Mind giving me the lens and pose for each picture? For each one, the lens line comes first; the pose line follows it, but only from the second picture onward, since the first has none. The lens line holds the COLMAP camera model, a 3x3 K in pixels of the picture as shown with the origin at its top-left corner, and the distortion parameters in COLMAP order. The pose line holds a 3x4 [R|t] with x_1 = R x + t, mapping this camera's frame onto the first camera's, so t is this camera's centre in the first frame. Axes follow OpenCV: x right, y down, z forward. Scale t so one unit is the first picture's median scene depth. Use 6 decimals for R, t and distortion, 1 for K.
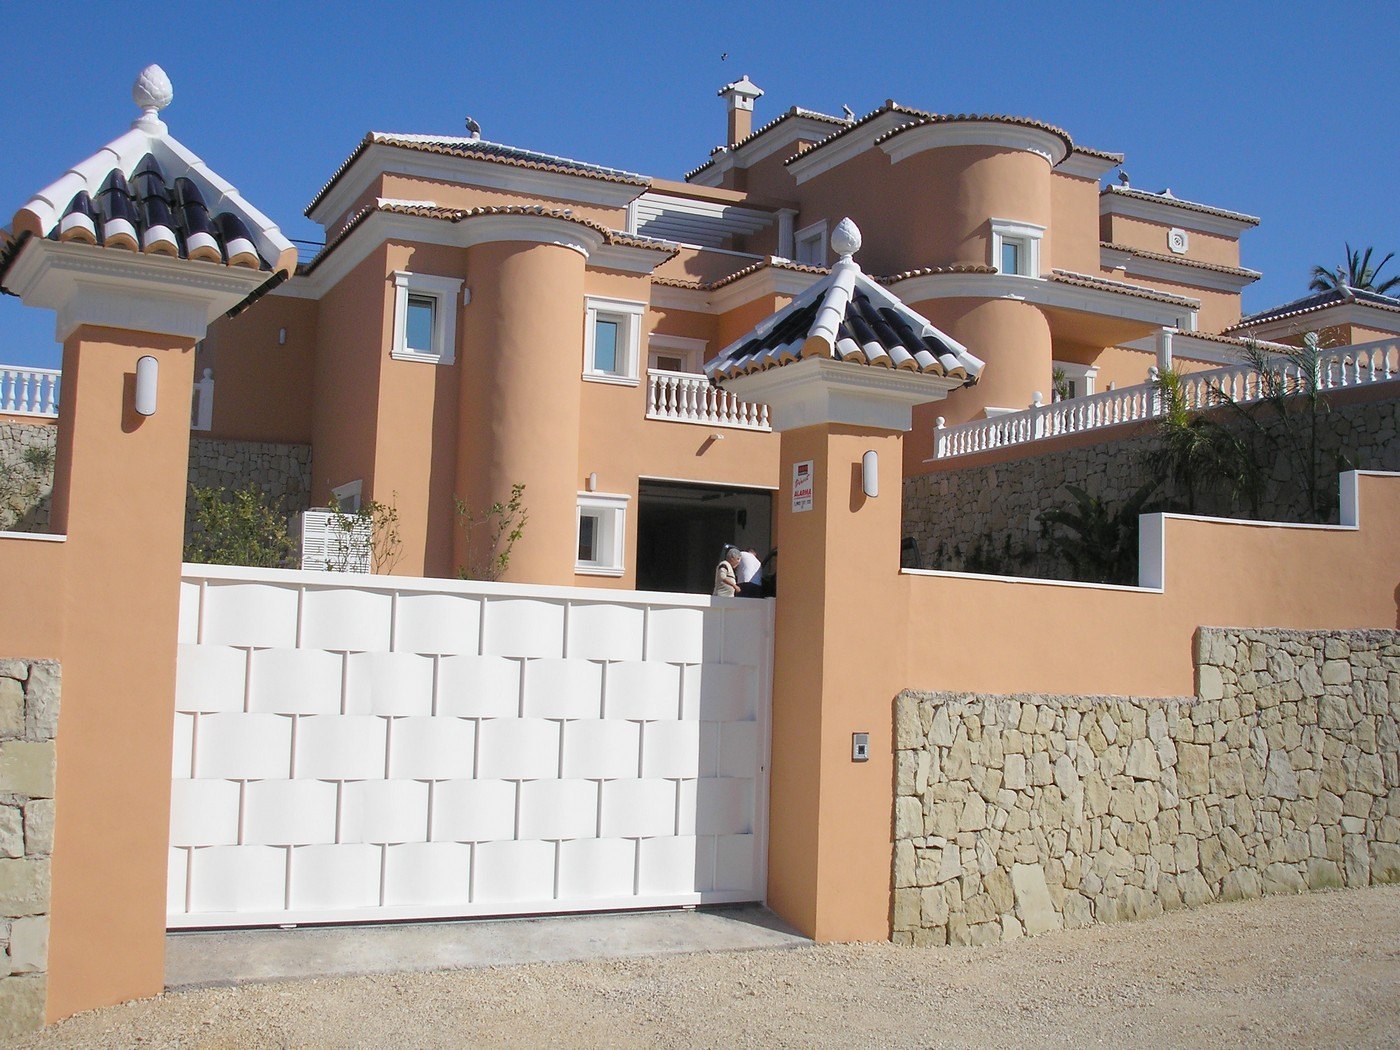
lens RADIAL K [[1580.1, 0, 700.0], [0, 1580.1, 525.0], [0, 0, 1]] dist [-0.162975, 0.030537]
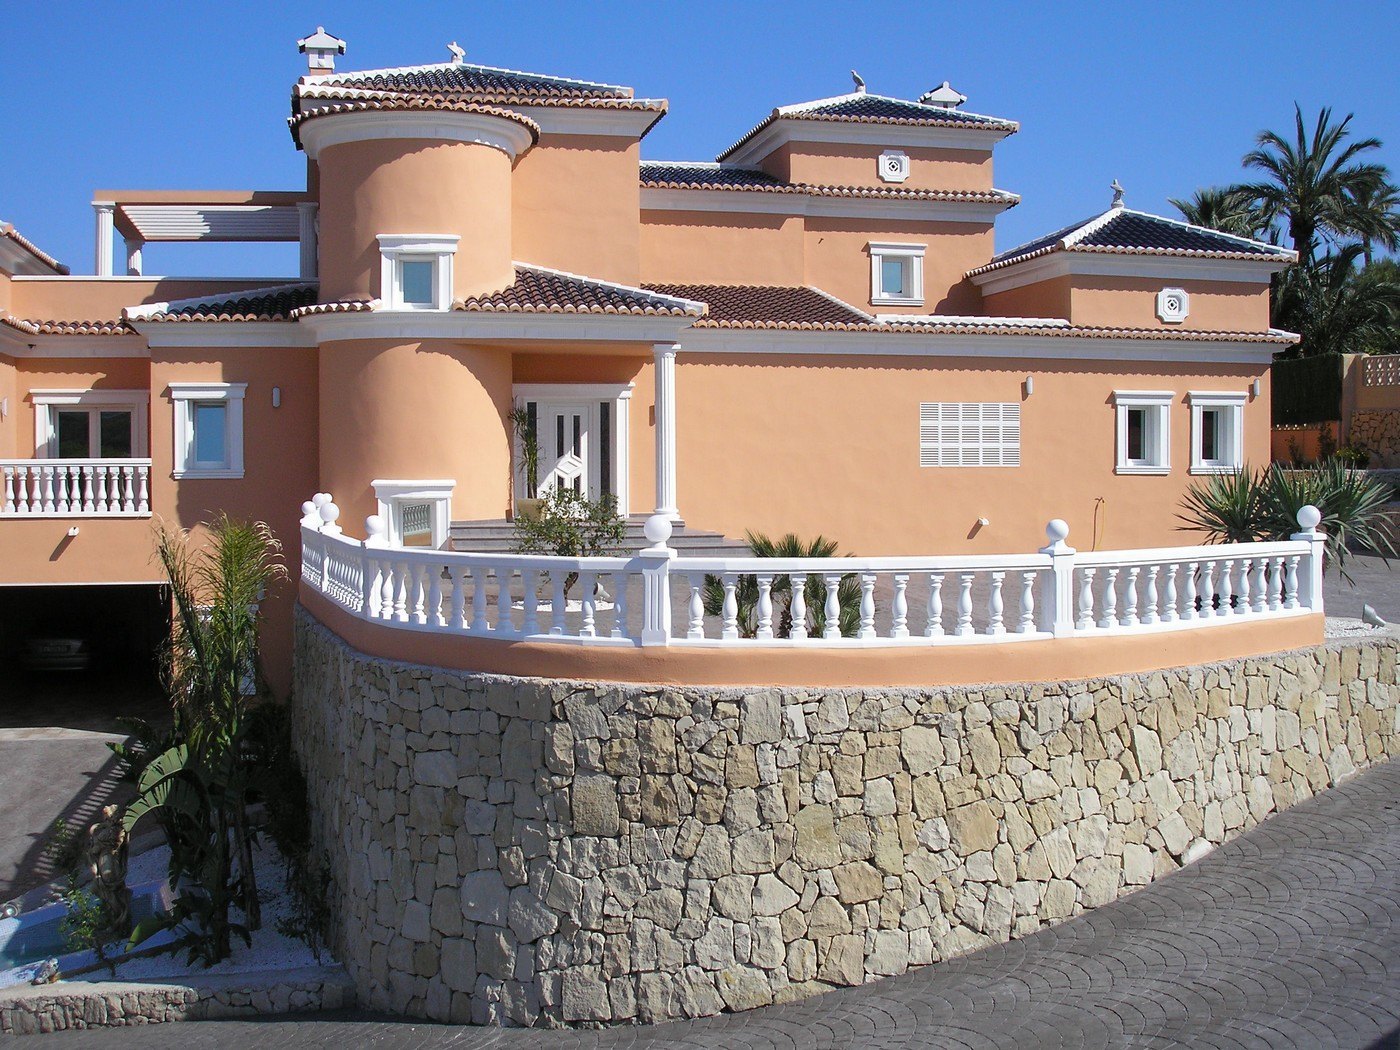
lens RADIAL K [[1580.1, 0, 700.0], [0, 1580.1, 525.0], [0, 0, 1]] dist [-0.162975, 0.030537]
pose [[0.975009, -0.026511, -0.220578, 0.510500], [0.053103, 0.991885, 0.115517, -0.133843], [0.215726, -0.124343, 0.968505, 0.257810]]
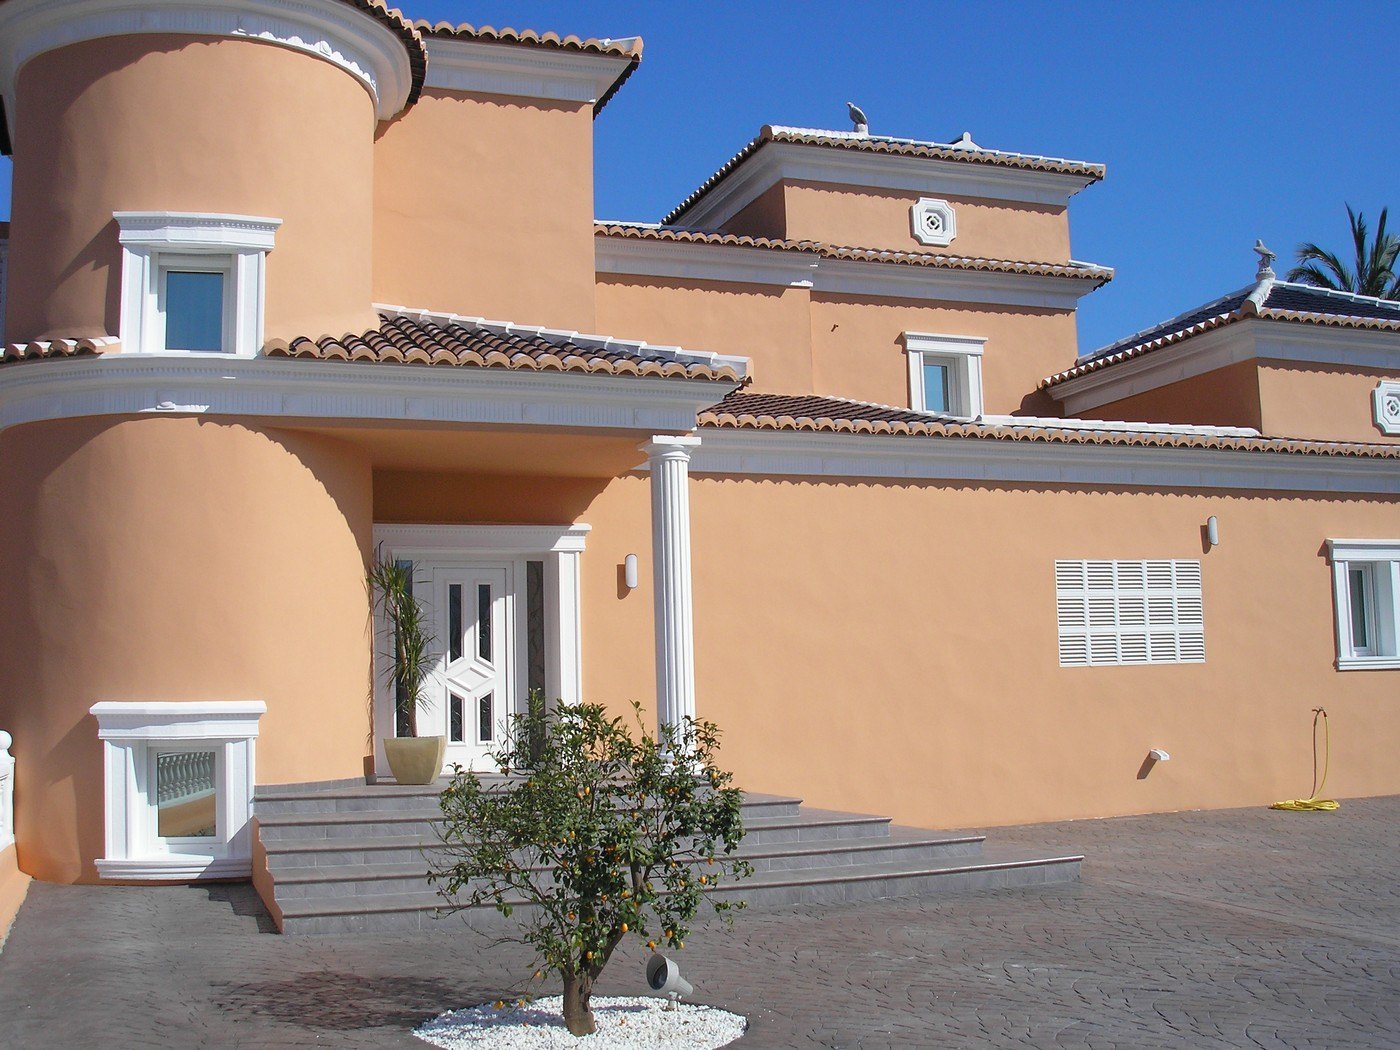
lens RADIAL K [[1580.1, 0, 700.0], [0, 1580.1, 525.0], [0, 0, 1]] dist [-0.162975, 0.030537]
pose [[0.993987, -0.065368, -0.087845, 0.360379], [0.063569, 0.997709, -0.023129, -0.099136], [0.089156, 0.017405, 0.995866, 0.625445]]
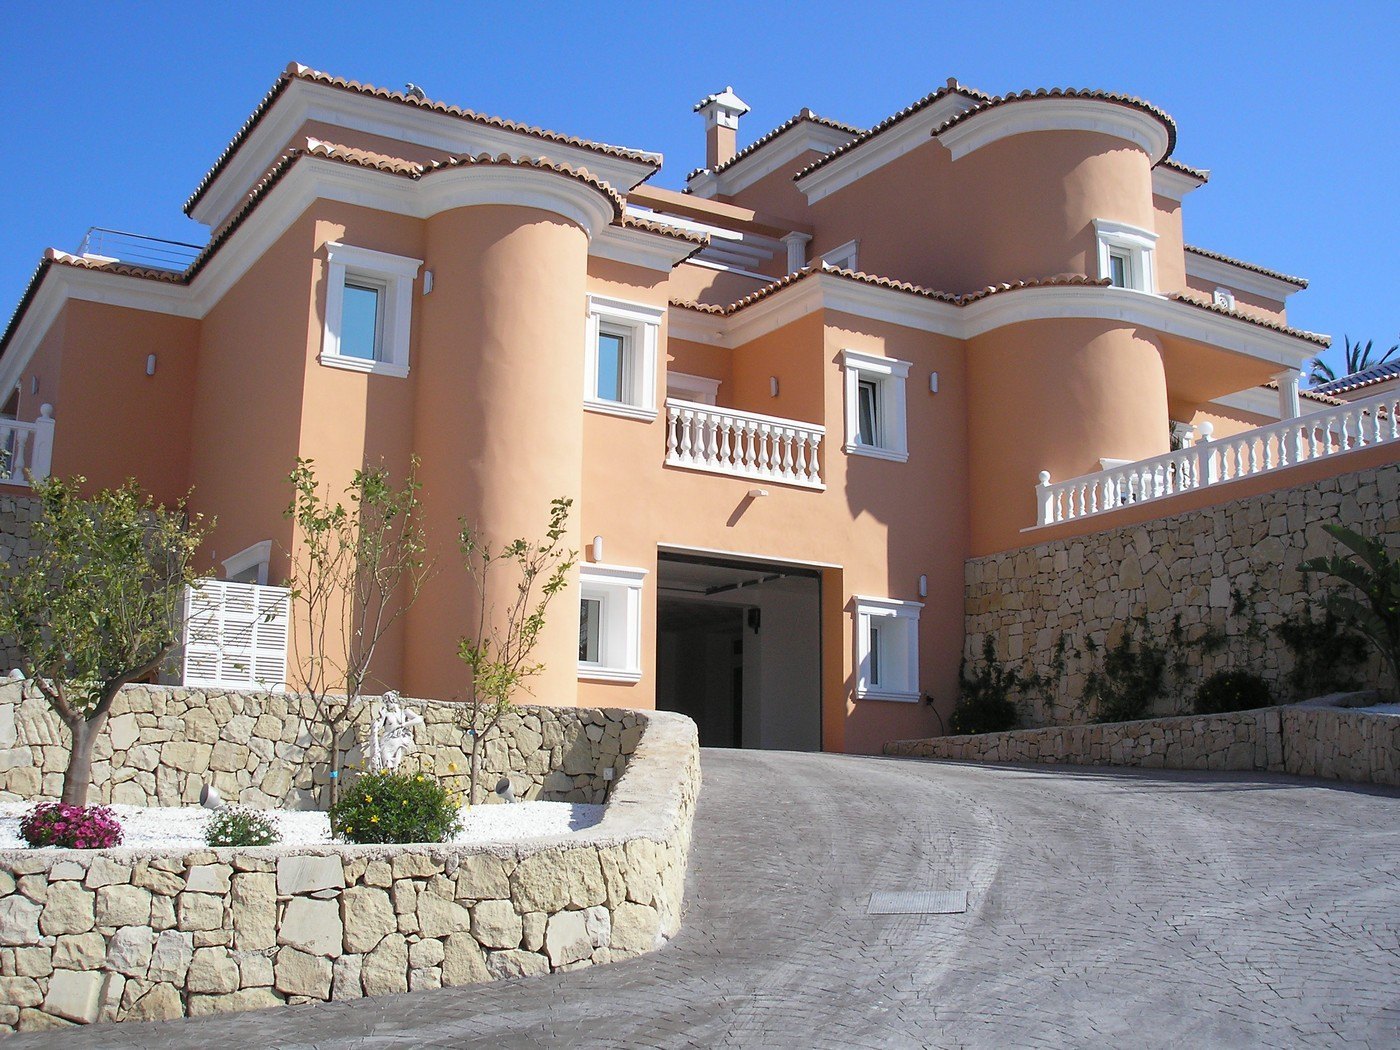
lens RADIAL K [[1580.1, 0, 700.0], [0, 1580.1, 525.0], [0, 0, 1]] dist [-0.162975, 0.030537]
pose [[0.994274, 0.003313, 0.106805, -0.091676], [0.008191, 0.994215, -0.107095, 0.036194], [-0.106542, 0.107356, 0.988496, 0.270229]]
